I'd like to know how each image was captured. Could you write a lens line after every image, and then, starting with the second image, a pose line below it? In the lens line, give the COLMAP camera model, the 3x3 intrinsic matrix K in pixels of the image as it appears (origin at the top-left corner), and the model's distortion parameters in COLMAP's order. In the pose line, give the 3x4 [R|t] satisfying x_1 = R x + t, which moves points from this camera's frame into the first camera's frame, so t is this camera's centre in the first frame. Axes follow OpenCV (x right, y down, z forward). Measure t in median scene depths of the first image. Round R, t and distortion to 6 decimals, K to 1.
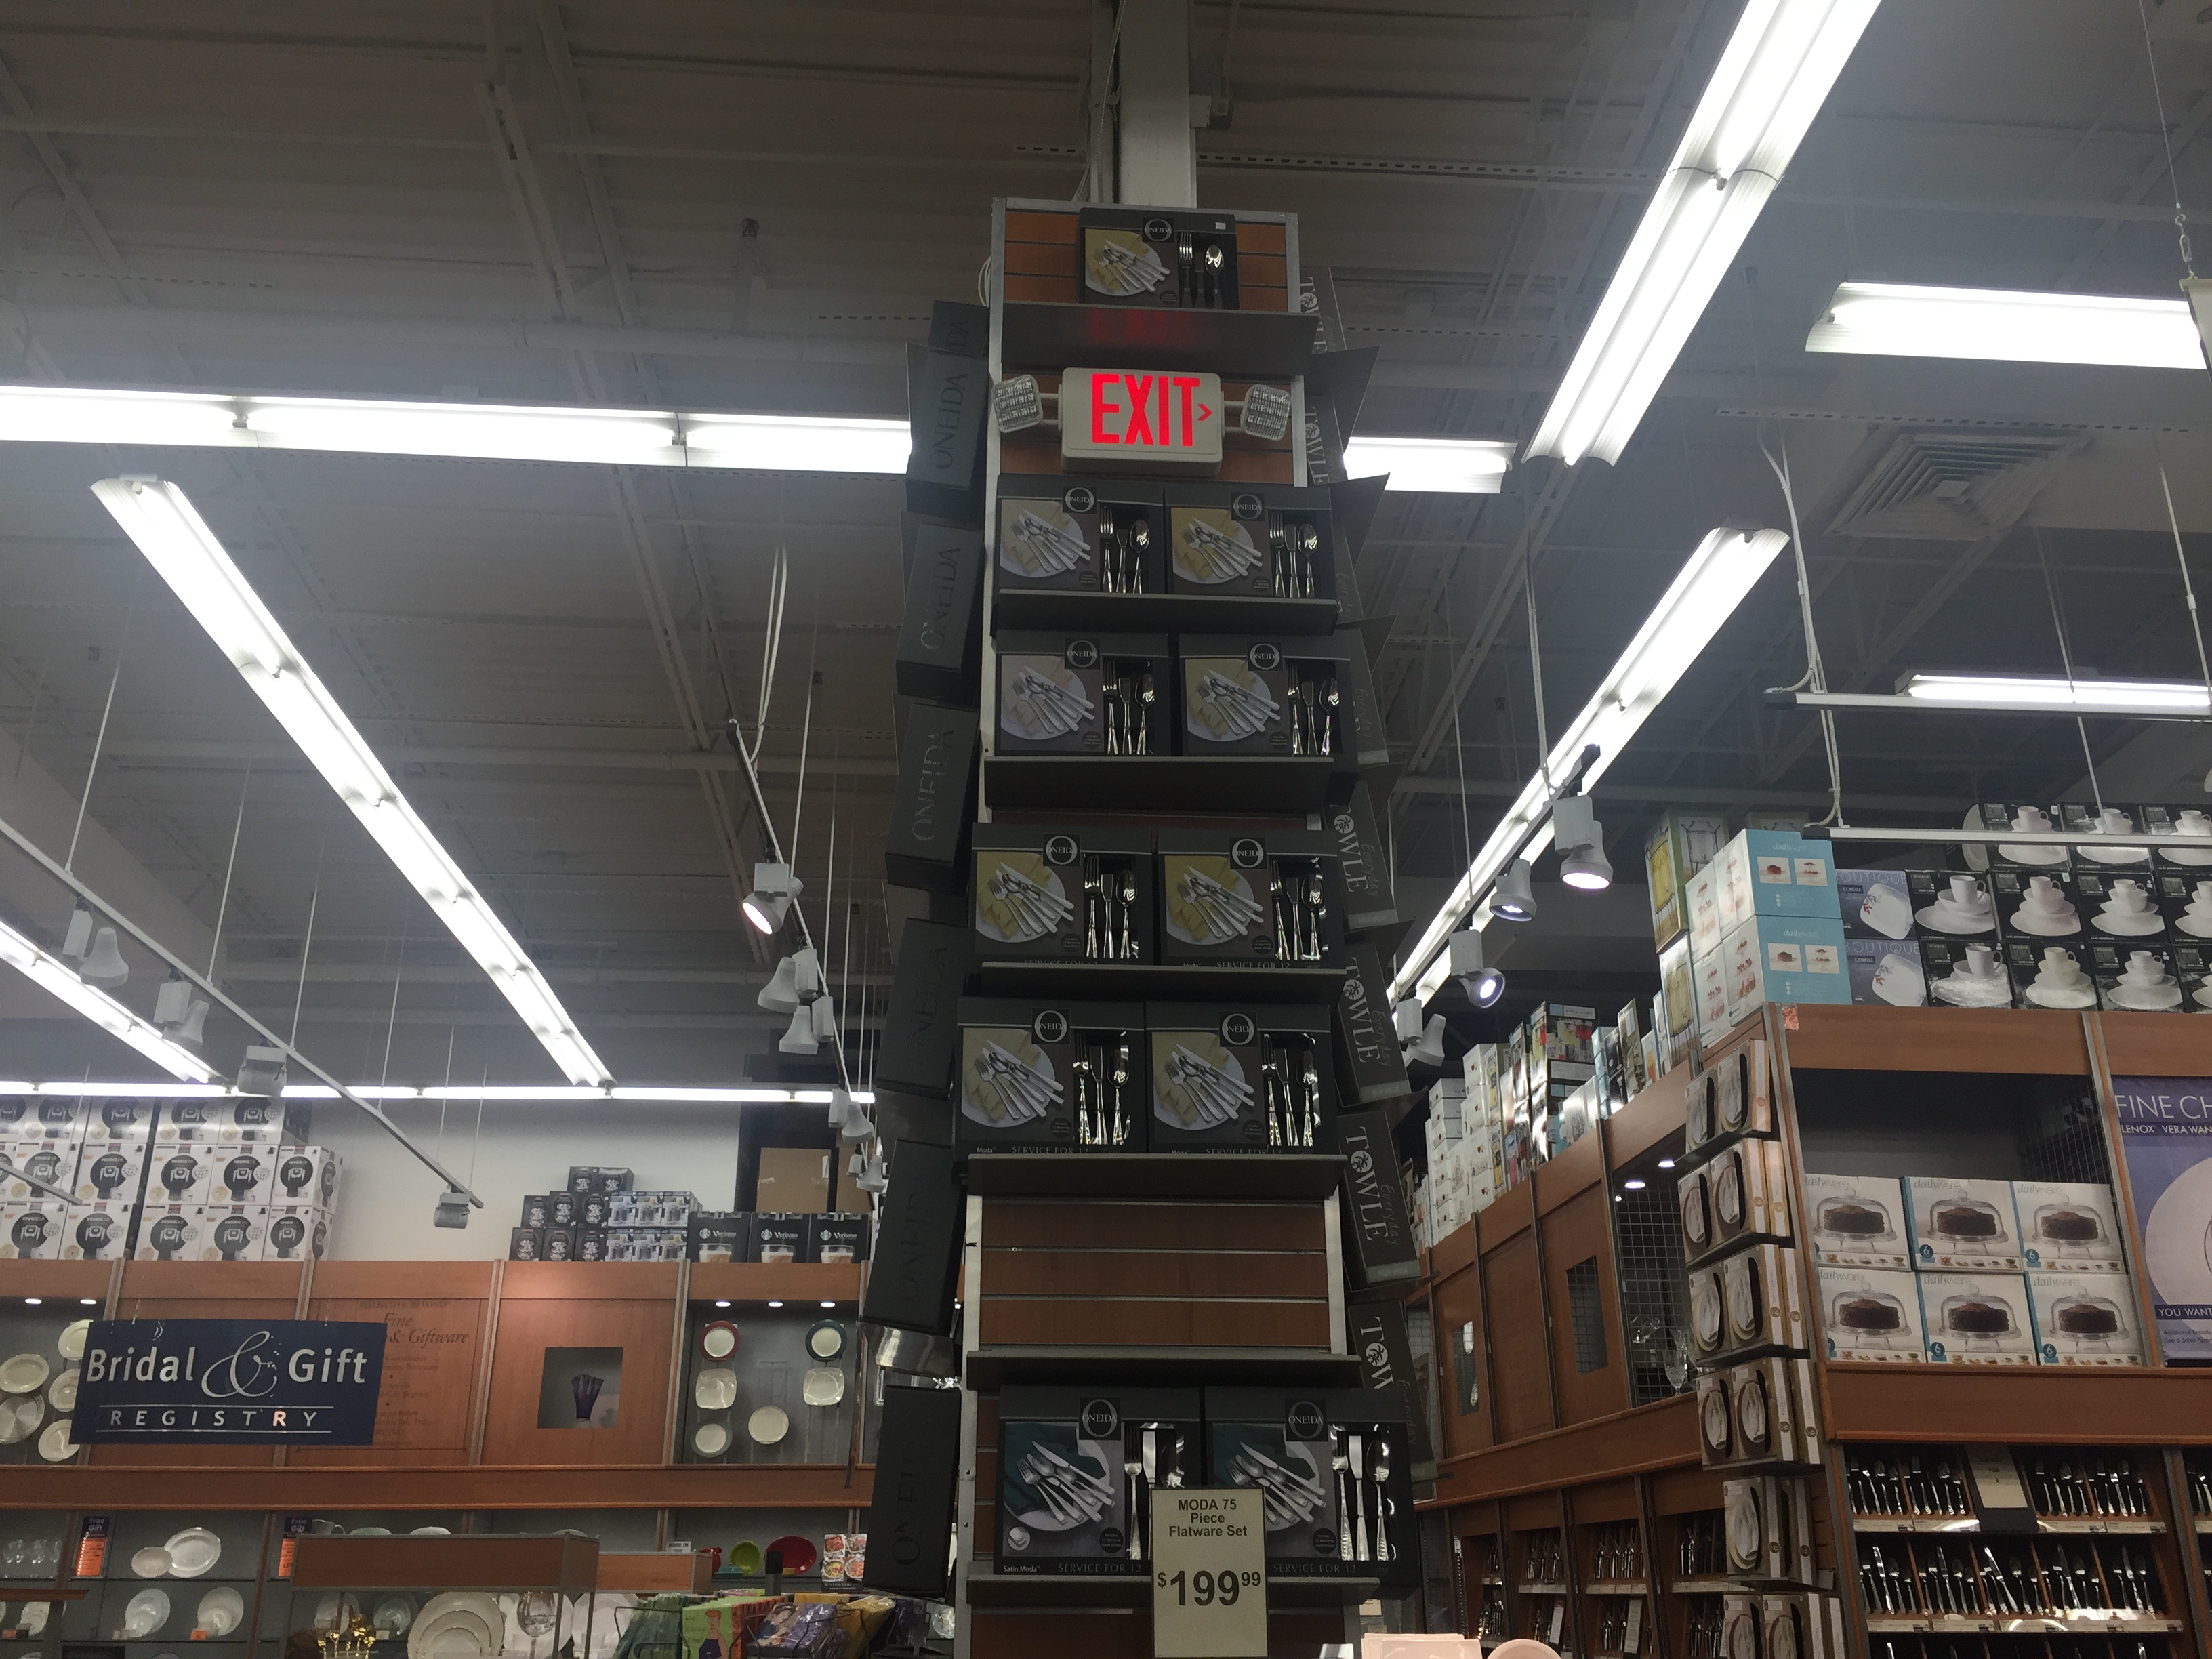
lens RADIAL K [[1883.1, 0, 1107.7], [0, 1883.1, 801.6], [0, 0, 1]] dist [0.079709, -0.120630]
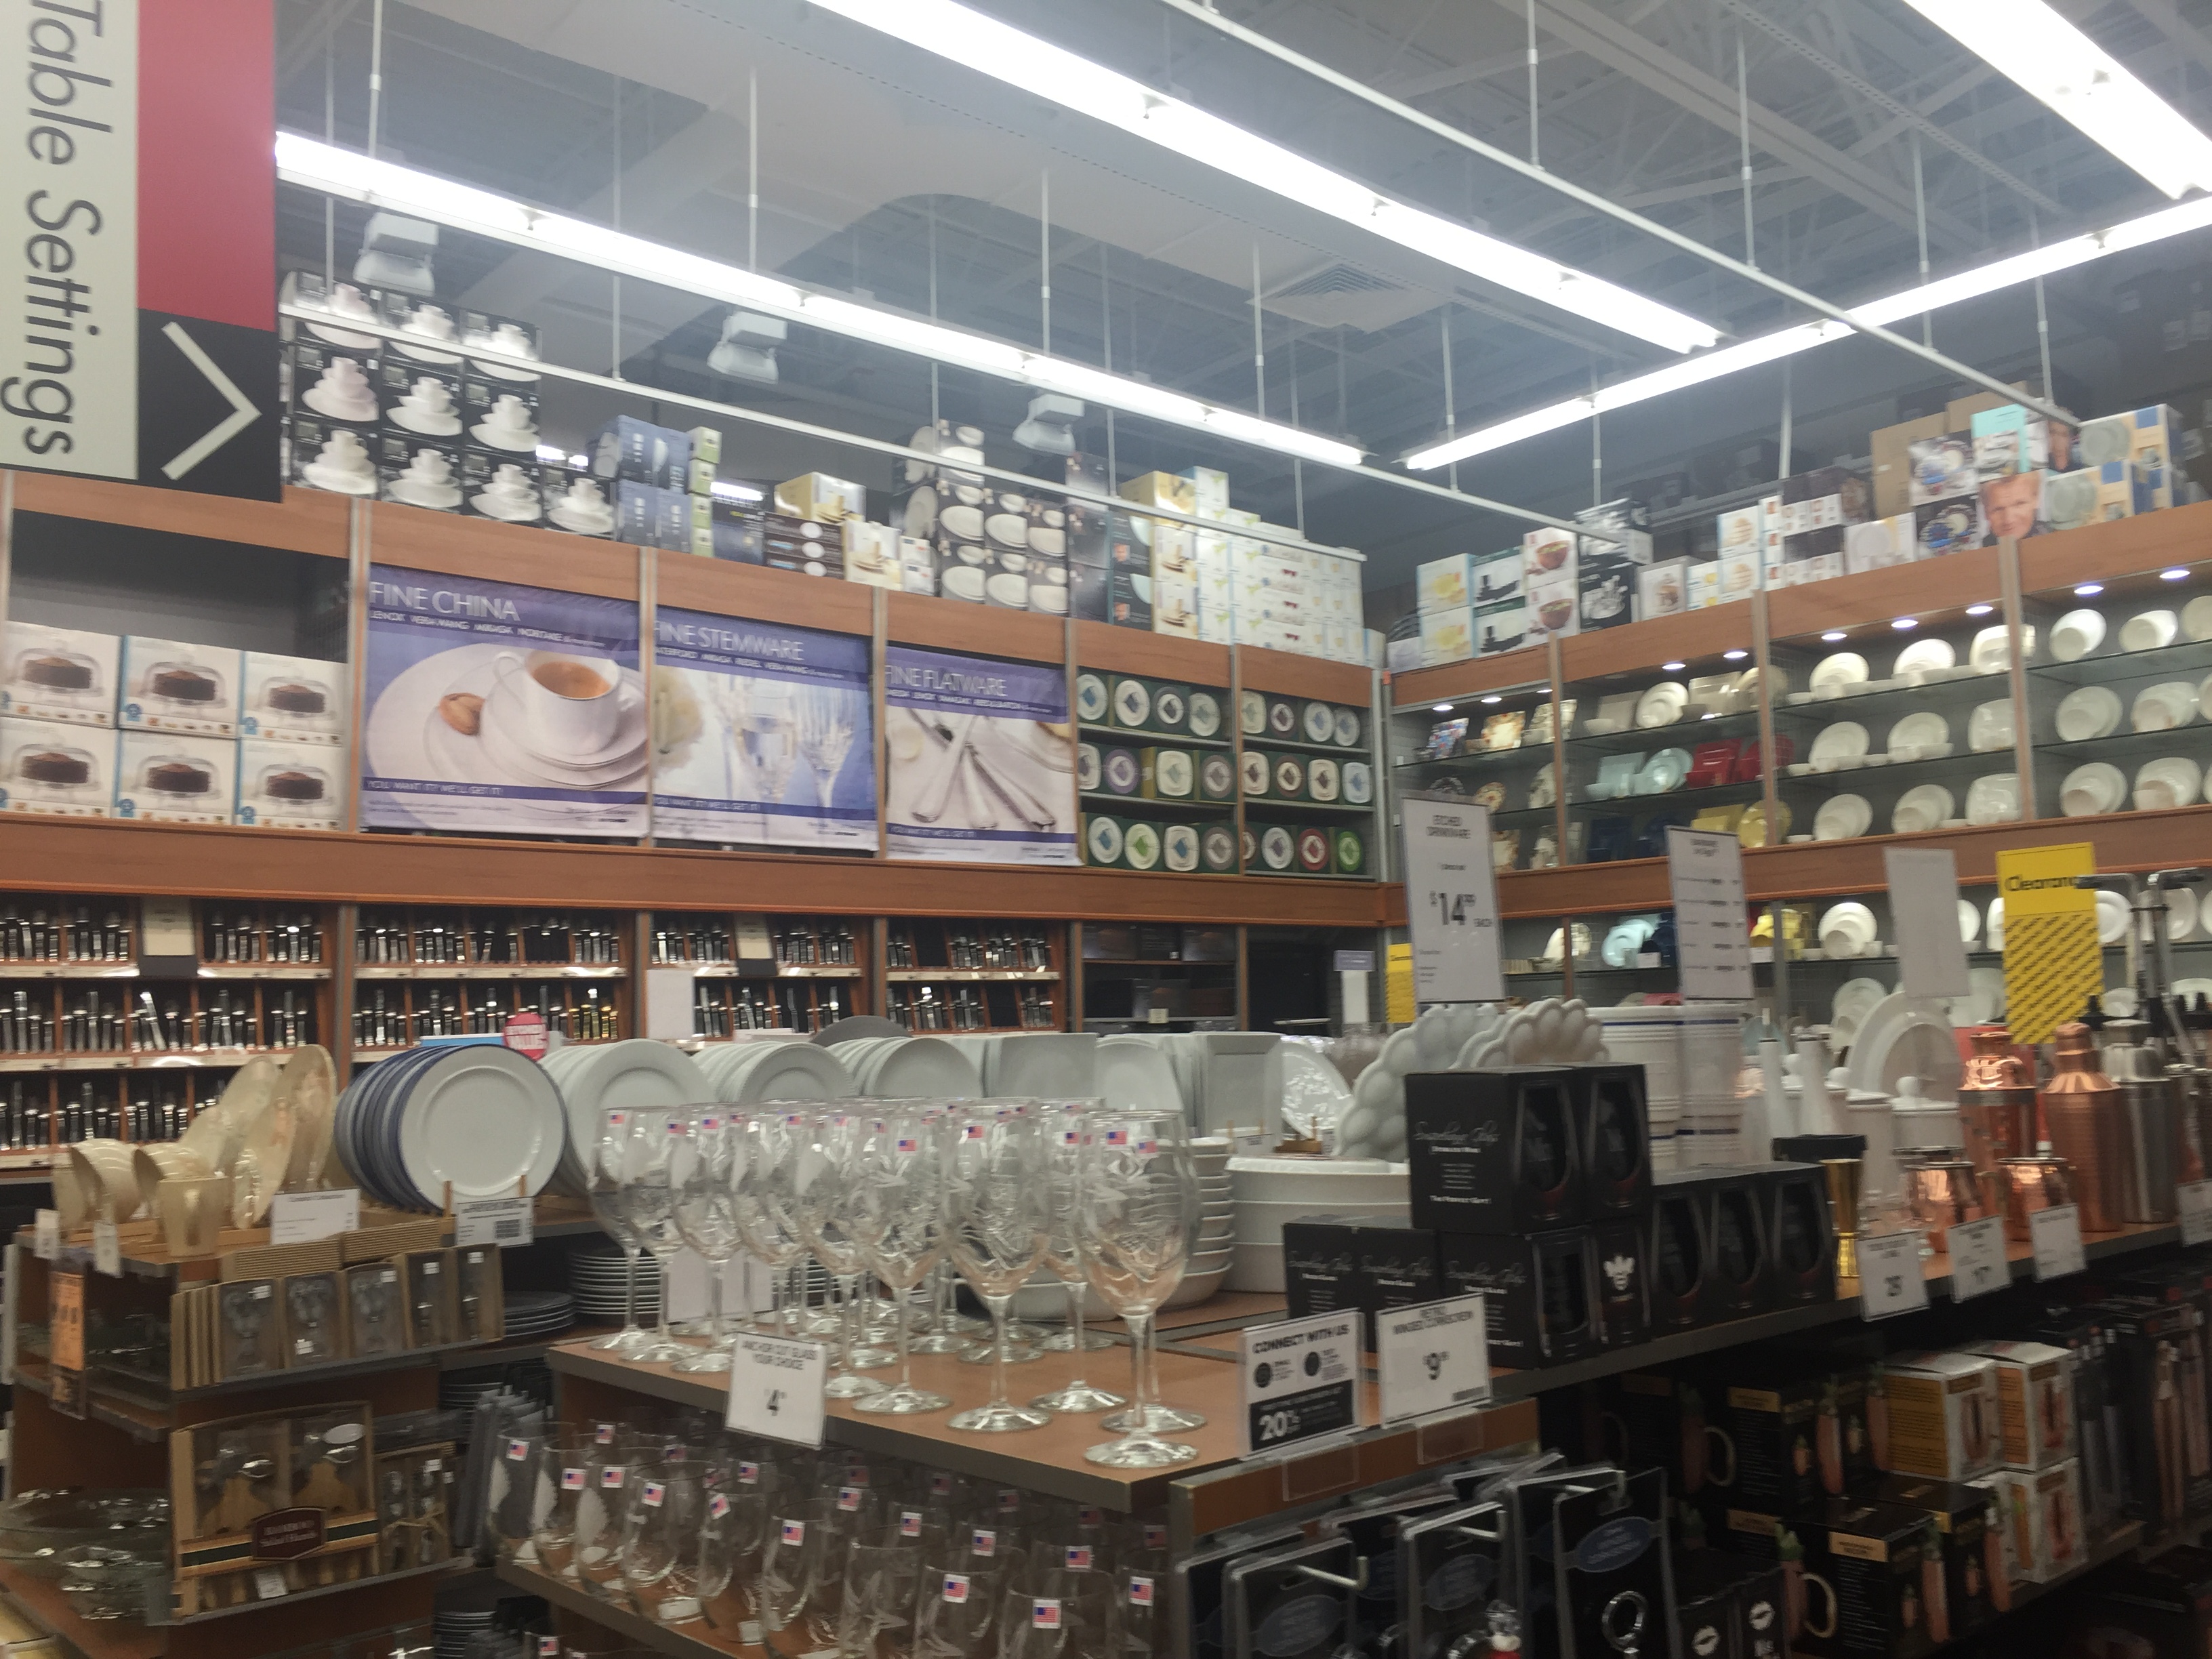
lens RADIAL K [[1883.1, 0, 1096.3], [0, 1883.1, 823.0], [0, 0, 1]] dist [0.079709, -0.120630]
pose [[0.780416, 0.046751, 0.623510, 0.206168], [-0.212336, 0.957755, 0.193957, -0.004700], [-0.588102, -0.283761, 0.757374, -0.053617]]
